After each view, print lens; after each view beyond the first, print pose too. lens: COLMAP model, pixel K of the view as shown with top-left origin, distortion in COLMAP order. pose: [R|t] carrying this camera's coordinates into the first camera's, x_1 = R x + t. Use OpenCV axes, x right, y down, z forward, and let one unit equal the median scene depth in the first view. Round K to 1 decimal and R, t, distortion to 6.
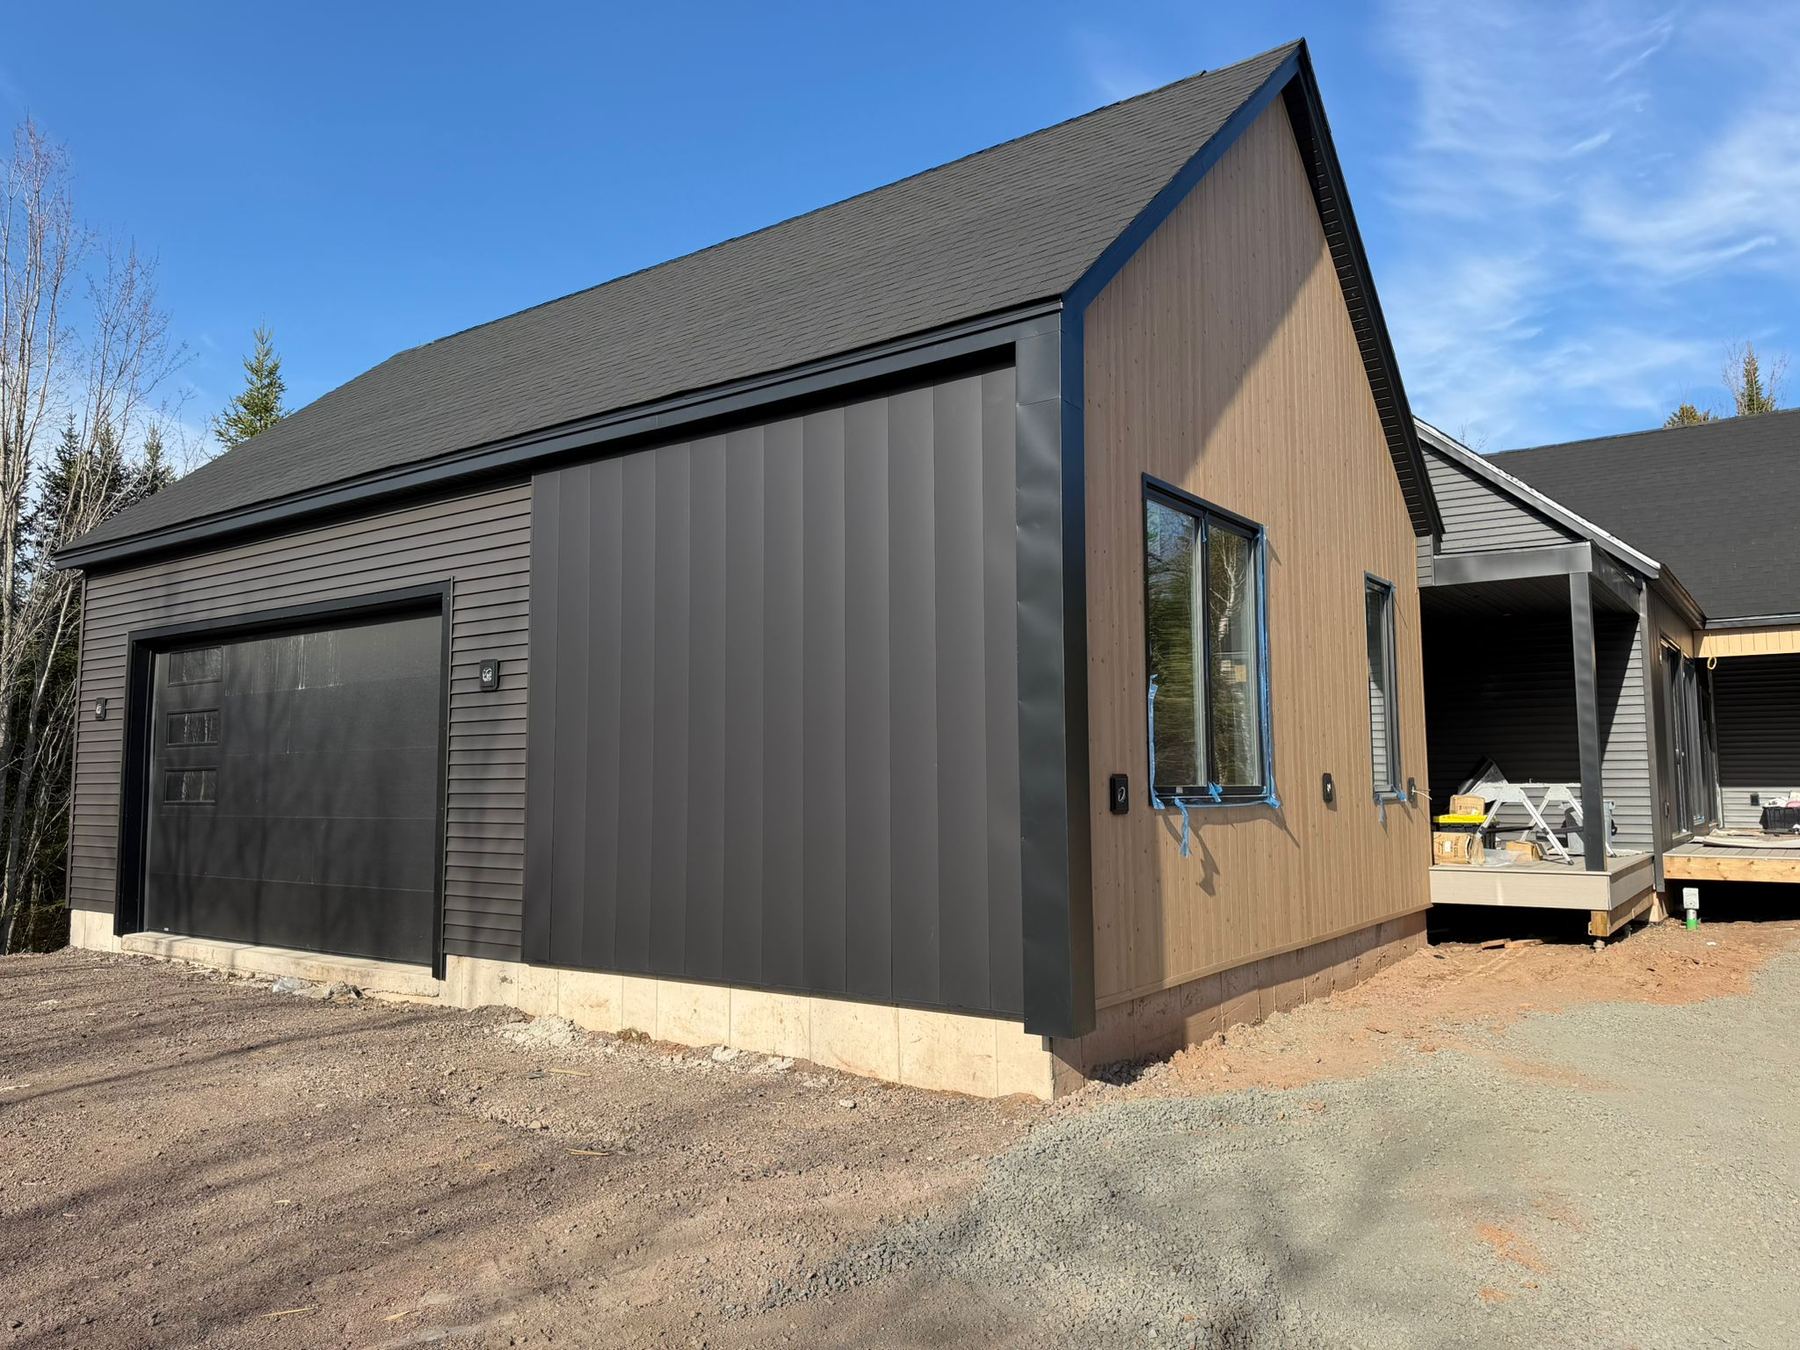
lens RADIAL K [[1284.1, 0, 865.8], [0, 1284.1, 648.7], [0, 0, 1]] dist [0.047172, -0.042540]
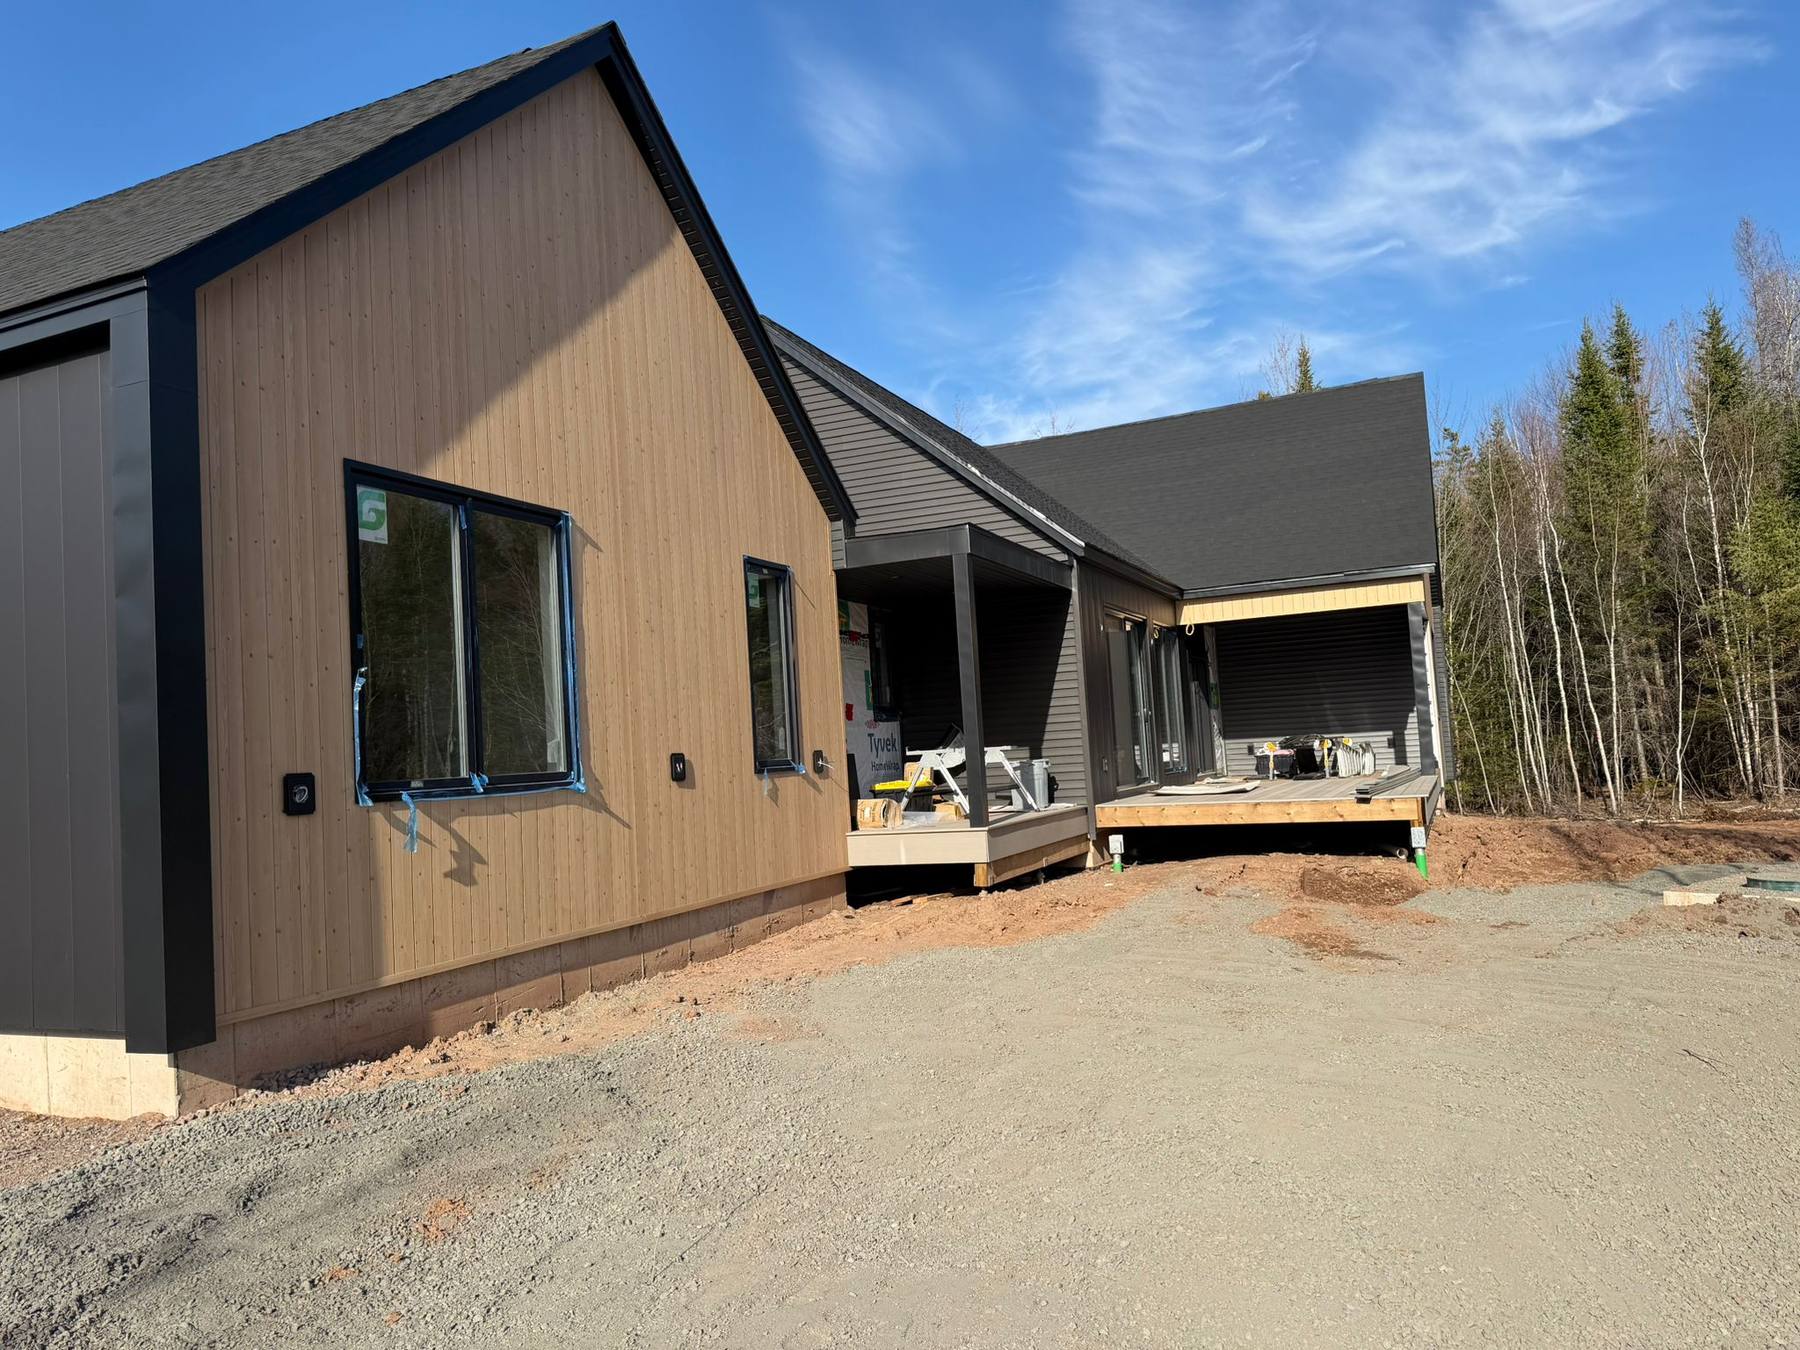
lens RADIAL K [[1284.1, 0, 887.9], [0, 1284.1, 675.7], [0, 0, 1]] dist [0.047172, -0.042540]
pose [[0.974962, -0.039132, 0.218903, 0.244402], [0.031392, 0.998757, 0.038724, 0.000049], [-0.220146, -0.030883, 0.974978, -0.027278]]
